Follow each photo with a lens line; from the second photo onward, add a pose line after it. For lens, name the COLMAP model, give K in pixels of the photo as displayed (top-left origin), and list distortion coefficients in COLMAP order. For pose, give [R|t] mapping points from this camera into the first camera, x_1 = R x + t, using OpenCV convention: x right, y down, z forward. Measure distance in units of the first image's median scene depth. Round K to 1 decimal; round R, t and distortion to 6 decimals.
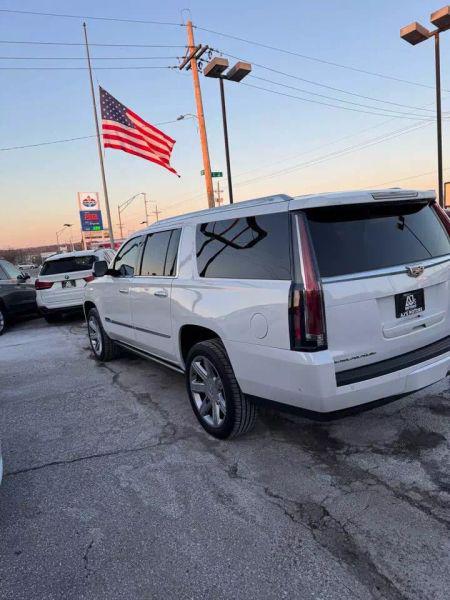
lens RADIAL K [[421.0, 0, 226.4], [0, 421.0, 302.2], [0, 0, 1]] dist [0.036989, -0.038306]
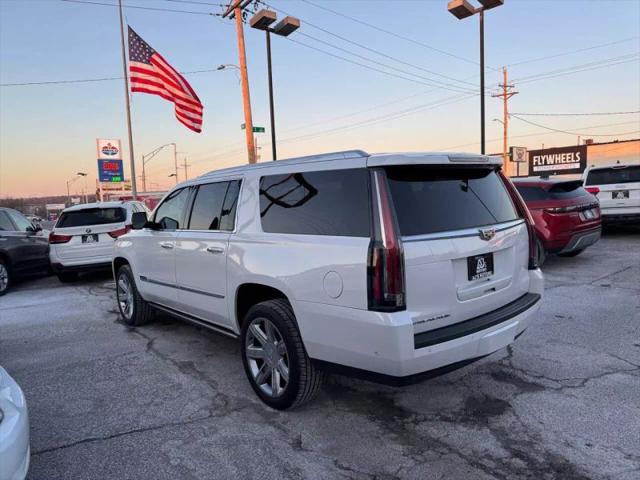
lens RADIAL K [[449.1, 0, 323.3], [0, 449.1, 243.0], [0, 0, 1]] dist [0.036989, -0.038306]
pose [[0.989200, 0.038334, 0.141472, -0.064080], [-0.030452, 0.997883, -0.057466, 0.014726], [-0.143375, 0.052537, 0.988273, 0.000072]]
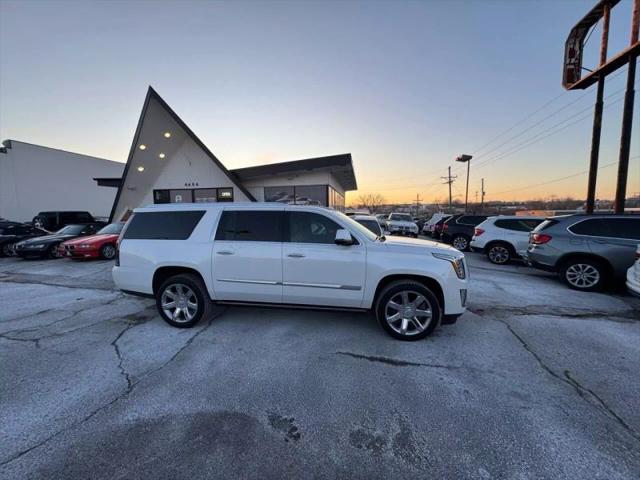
lens RADIAL K [[253.1, 0, 322.1], [0, 253.1, 241.6], [0, 0, 1]] dist [-0.003108, 0.000154]
pose [[-0.641763, 0.179643, -0.745566, 0.721792], [-0.045215, 0.961623, 0.270622, -0.415026], [0.765569, 0.207386, -0.609012, 2.129233]]
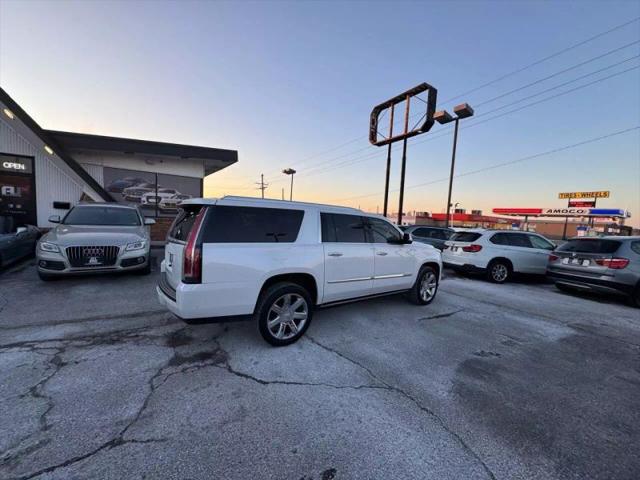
lens RADIAL K [[253.1, 0, 320.6], [0, 253.1, 240.3], [0, 0, 1]] dist [-0.003108, 0.000154]
pose [[0.070462, 0.177881, -0.981526, 1.178452], [-0.209243, 0.964716, 0.159814, -0.296047], [0.975322, 0.194117, 0.105196, 1.125909]]
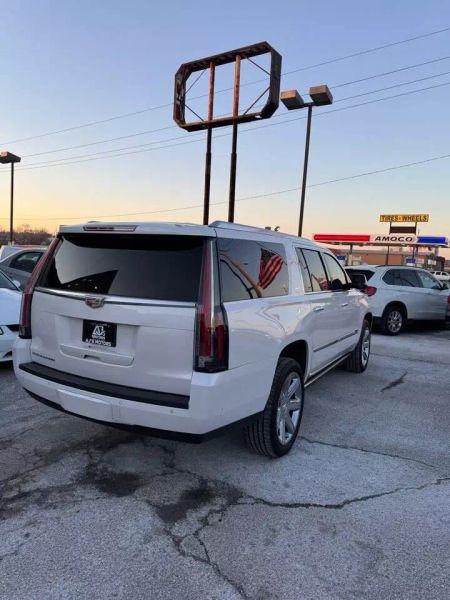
lens RADIAL K [[421.0, 0, 221.0], [0, 421.0, 298.1], [0, 0, 1]] dist [0.036989, -0.038306]
pose [[0.466022, 0.199448, -0.862000, 1.059512], [-0.225335, 0.968890, 0.102357, -0.185286], [0.855598, 0.146539, 0.496466, 0.543589]]
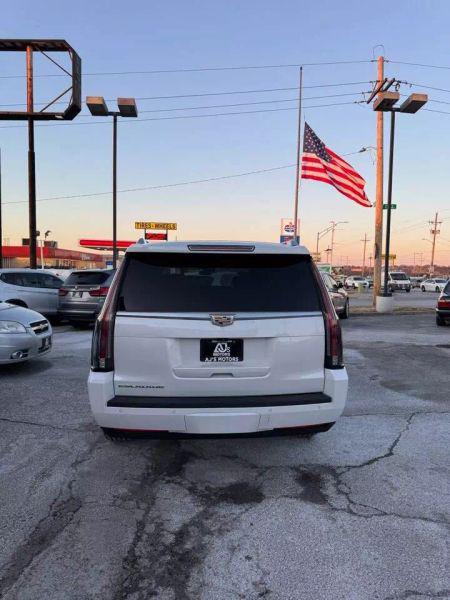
lens RADIAL K [[421.0, 0, 226.6], [0, 421.0, 296.5], [0, 0, 1]] dist [0.036989, -0.038306]
pose [[0.877807, 0.135072, -0.459576, 0.666333], [-0.168112, 0.985264, -0.031526, -0.072245], [0.448545, 0.104934, 0.887579, 0.057153]]
